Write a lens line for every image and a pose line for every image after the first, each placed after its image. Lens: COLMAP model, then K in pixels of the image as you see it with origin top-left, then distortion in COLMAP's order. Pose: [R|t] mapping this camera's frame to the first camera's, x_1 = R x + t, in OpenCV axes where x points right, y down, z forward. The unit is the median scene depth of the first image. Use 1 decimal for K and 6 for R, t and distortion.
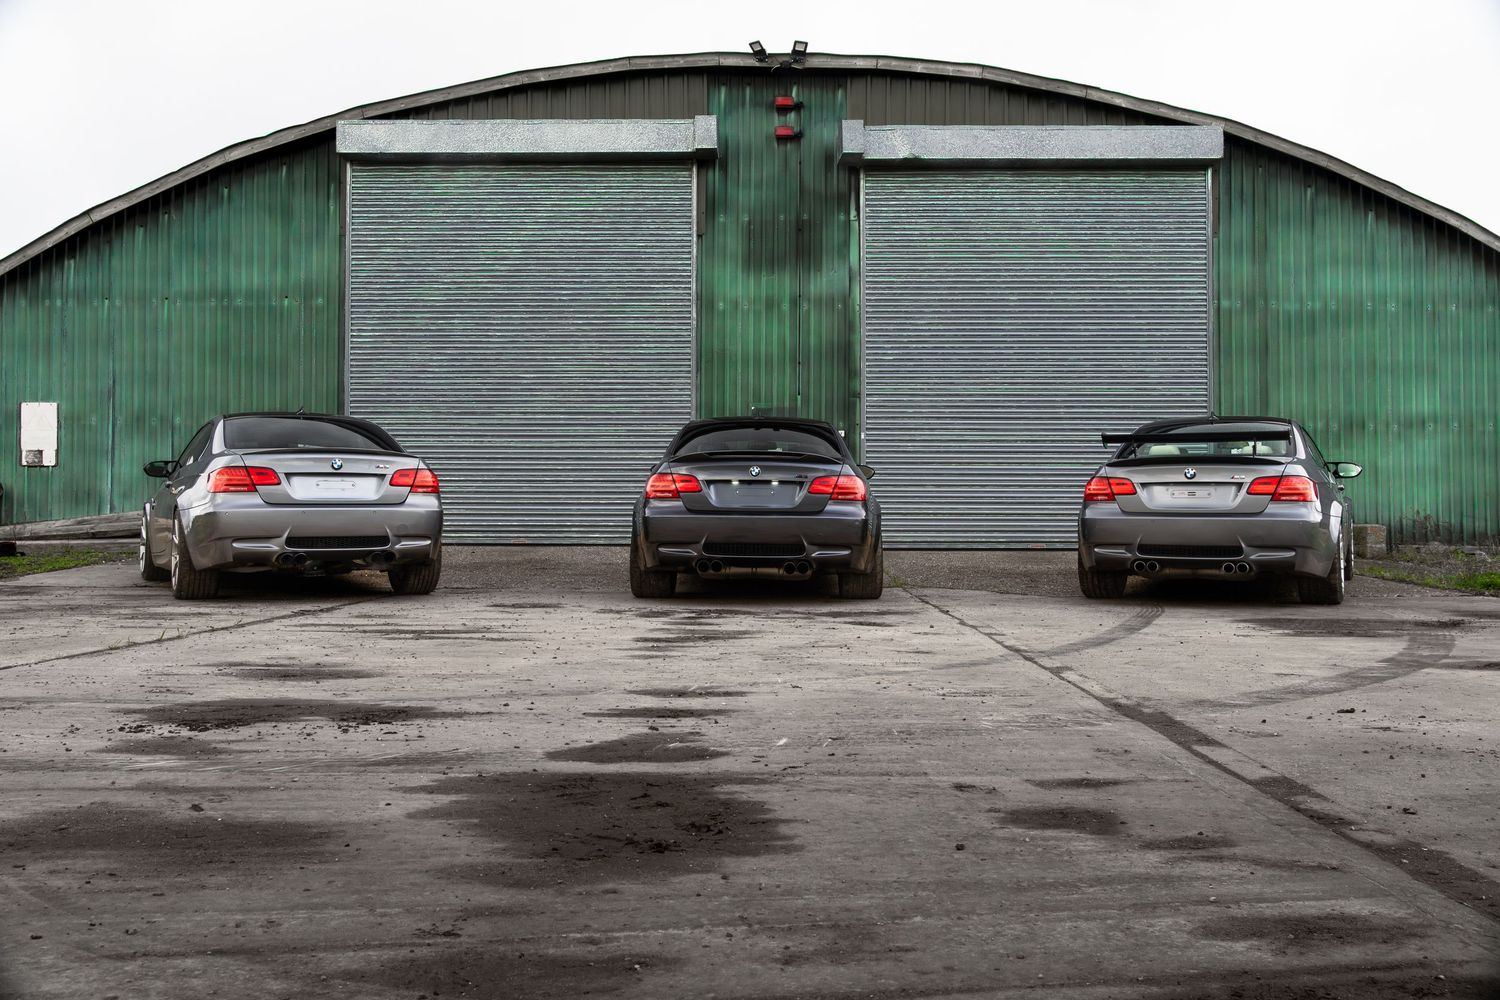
lens RADIAL K [[1249.5, 0, 754.6], [0, 1249.5, 493.3], [0, 0, 1]] dist [-0.017364, 0.001004]
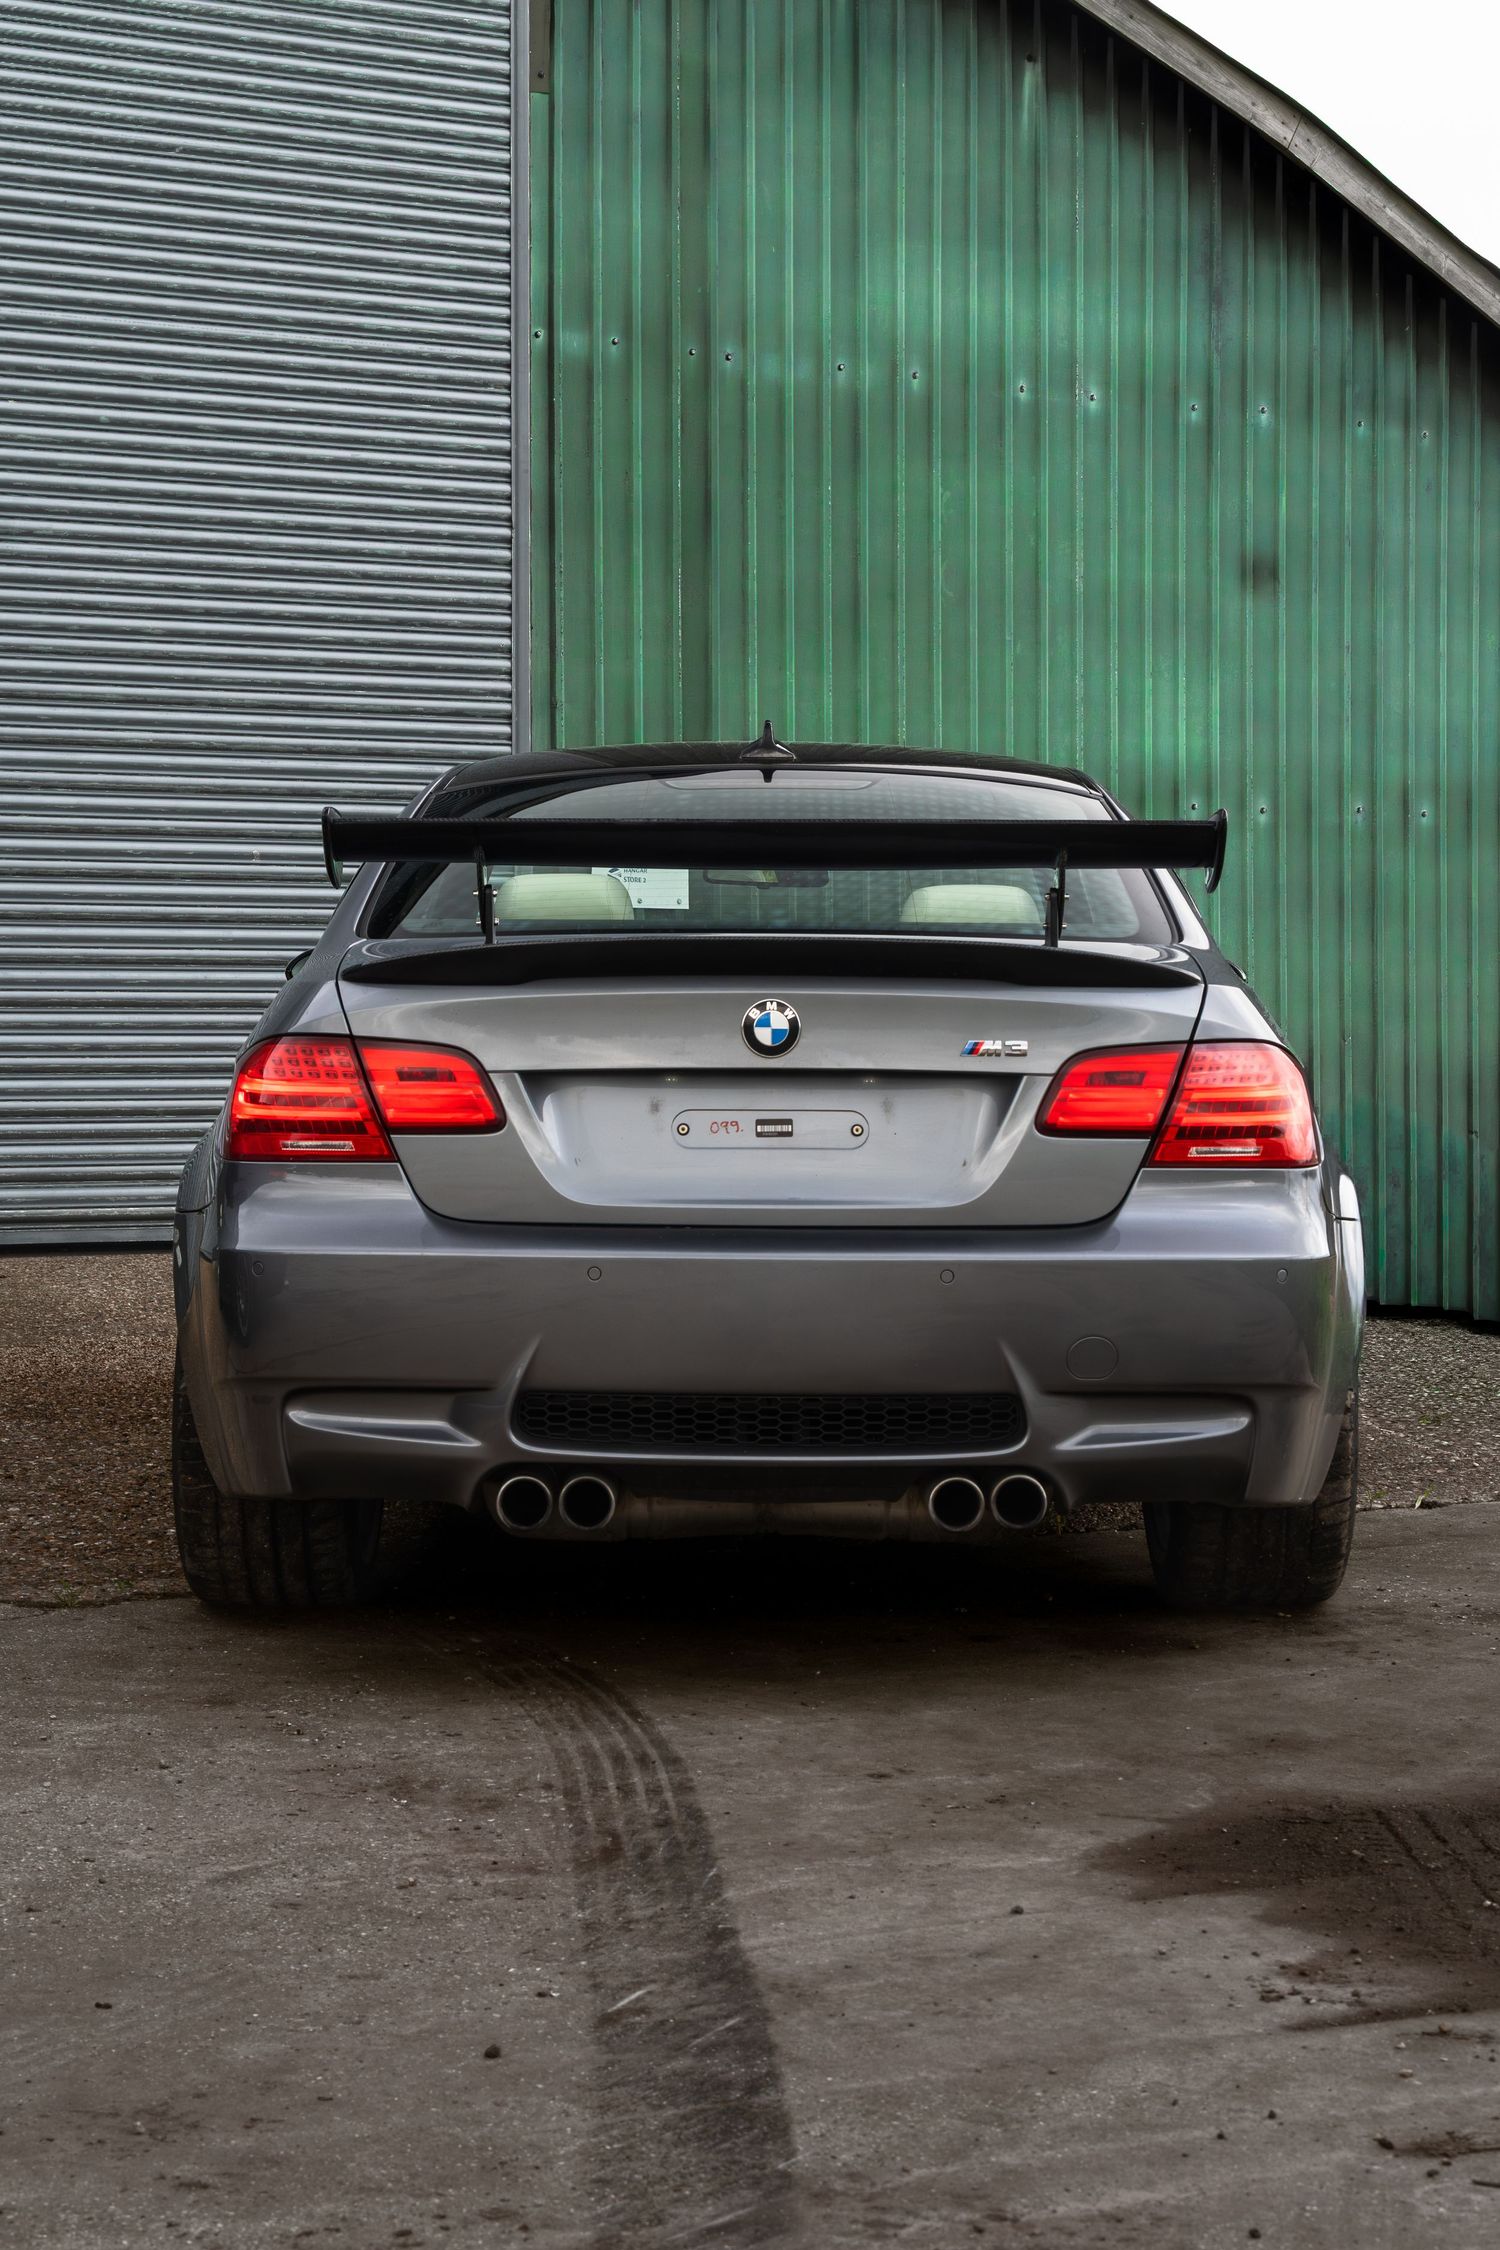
lens RADIAL K [[3646.9, 0, 733.6], [0, 3646.9, 1128.0], [0, 0, 1]] dist [0.022847, 0.079522]
pose [[0.892842, -0.013596, 0.450165, 0.045056], [-0.005929, 0.999103, 0.041934, -0.012892], [-0.450331, -0.040109, 0.891960, 0.261613]]
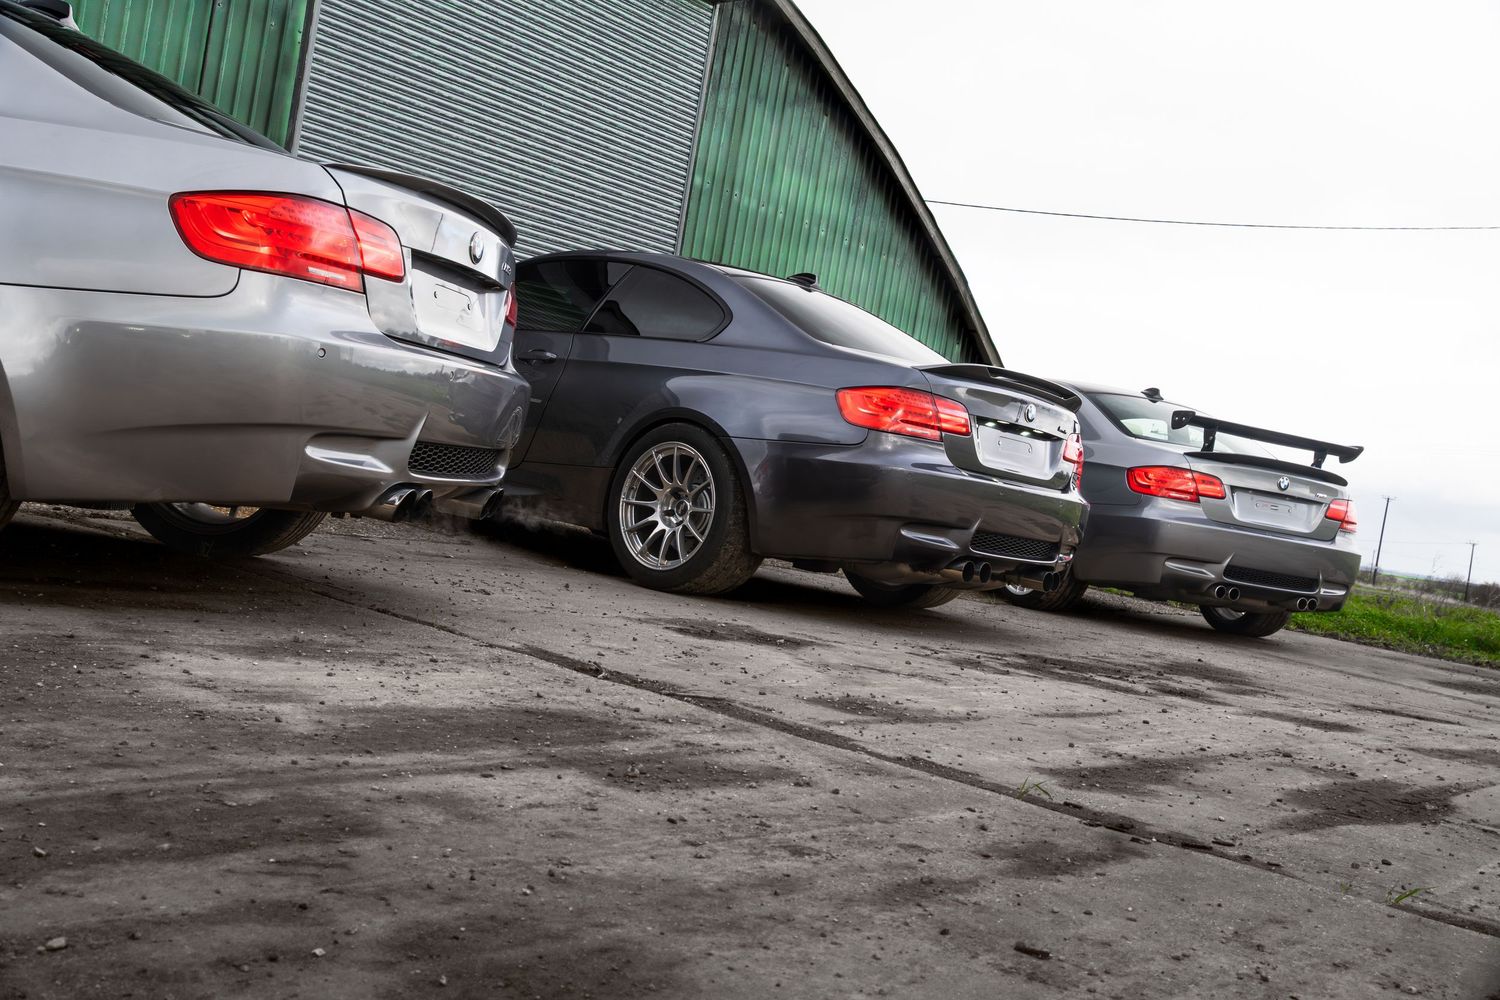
lens RADIAL K [[1511.7, 0, 749.9], [0, 1511.7, 472.0], [0, 0, 1]] dist [0.002032, 0.001536]
pose [[0.624476, 0.095999, 0.775122, -0.333850], [-0.168570, 0.985594, 0.013742, 0.011695], [-0.762636, -0.139244, 0.631662, 0.347818]]
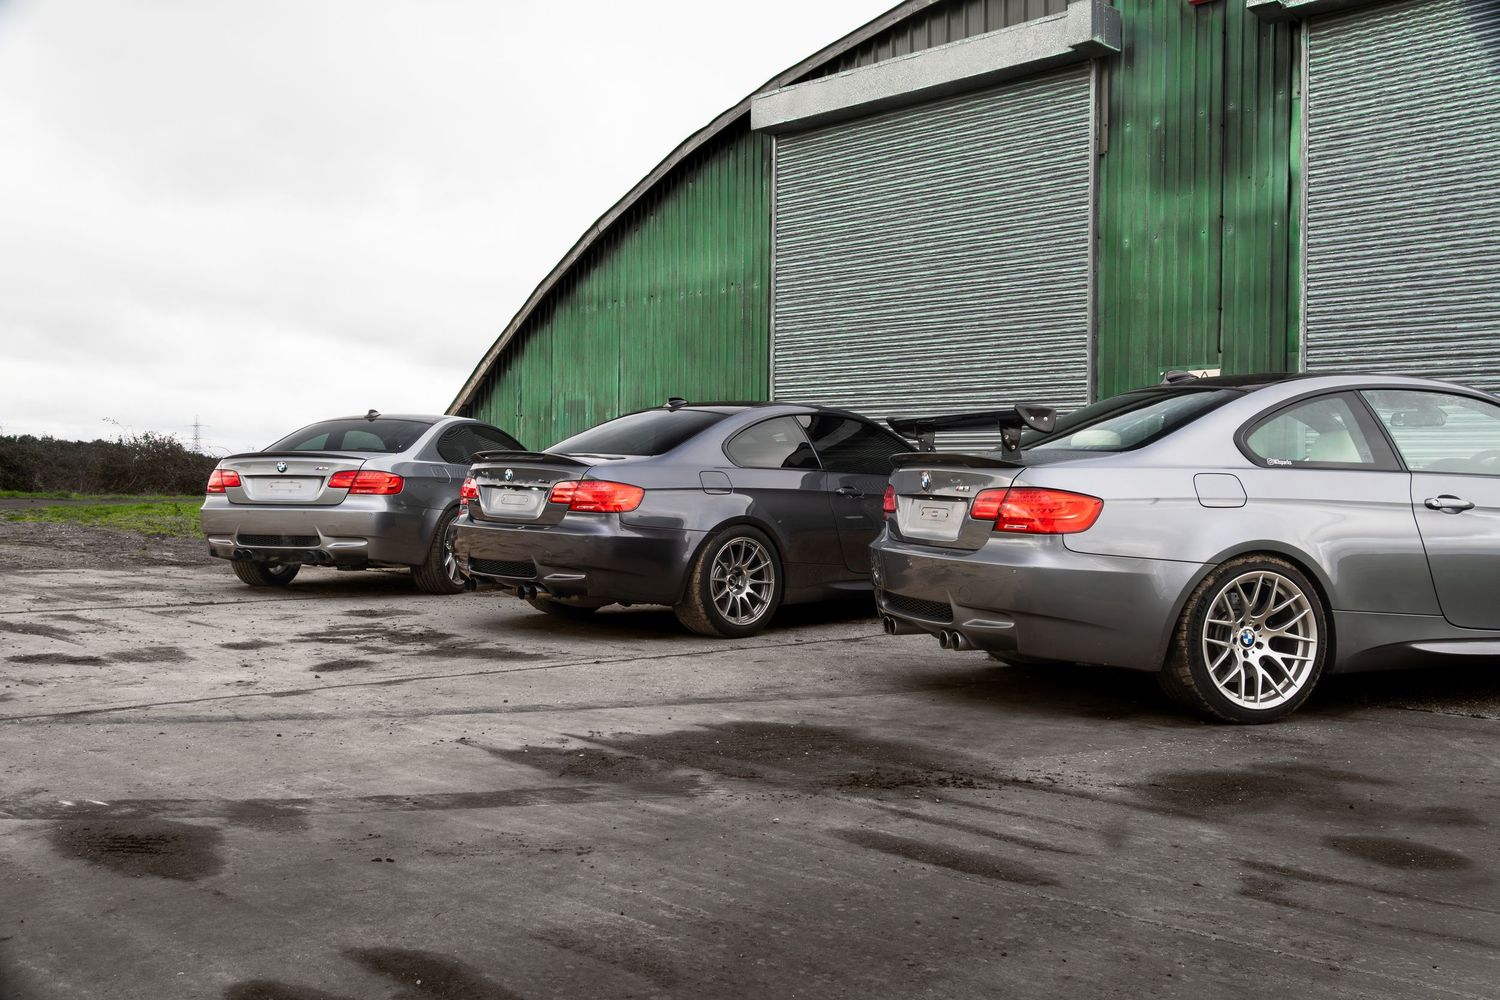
lens RADIAL K [[1365.0, 0, 749.9], [0, 1365.0, 498.5], [0, 0, 1]] dist [-0.025707, 0.022555]
pose [[0.707532, 0.015551, -0.706510, 0.411767], [0.000831, 0.999739, 0.022837, -0.012347], [0.706681, -0.016745, 0.707334, 0.246111]]
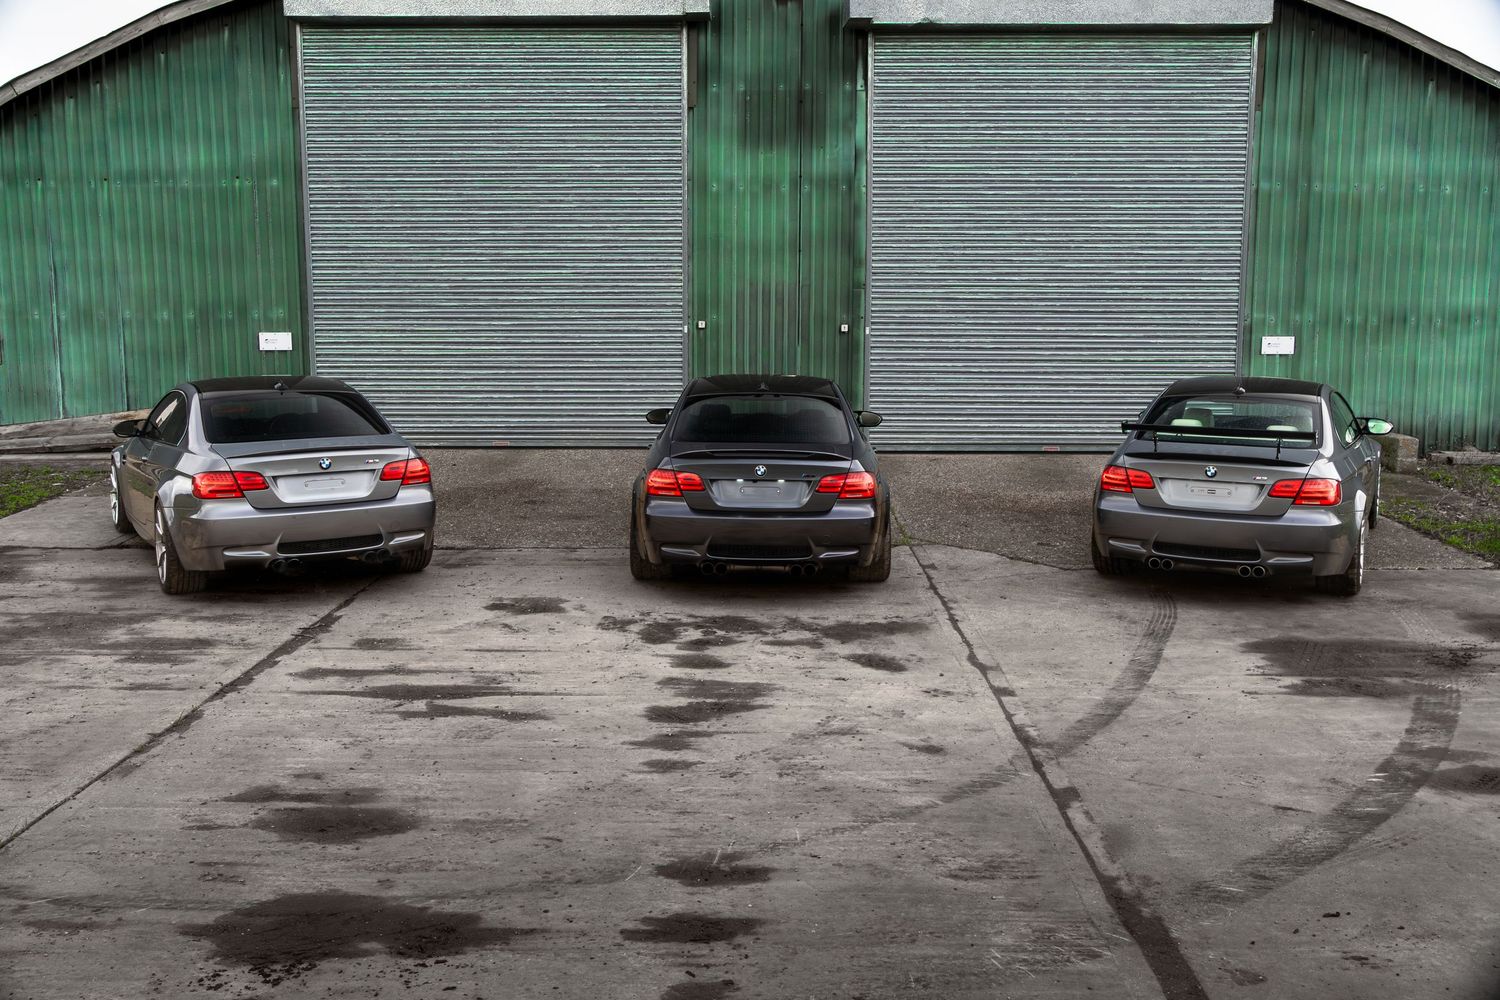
lens RADIAL K [[1365.0, 0, 749.9], [0, 1365.0, 498.5], [0, 0, 1]] dist [-0.025707, 0.022555]
pose [[0.999979, -0.001385, 0.006331, -0.007806], [0.000330, 0.986510, 0.163698, -0.090315], [-0.006473, -0.163693, 0.986490, -0.022089]]
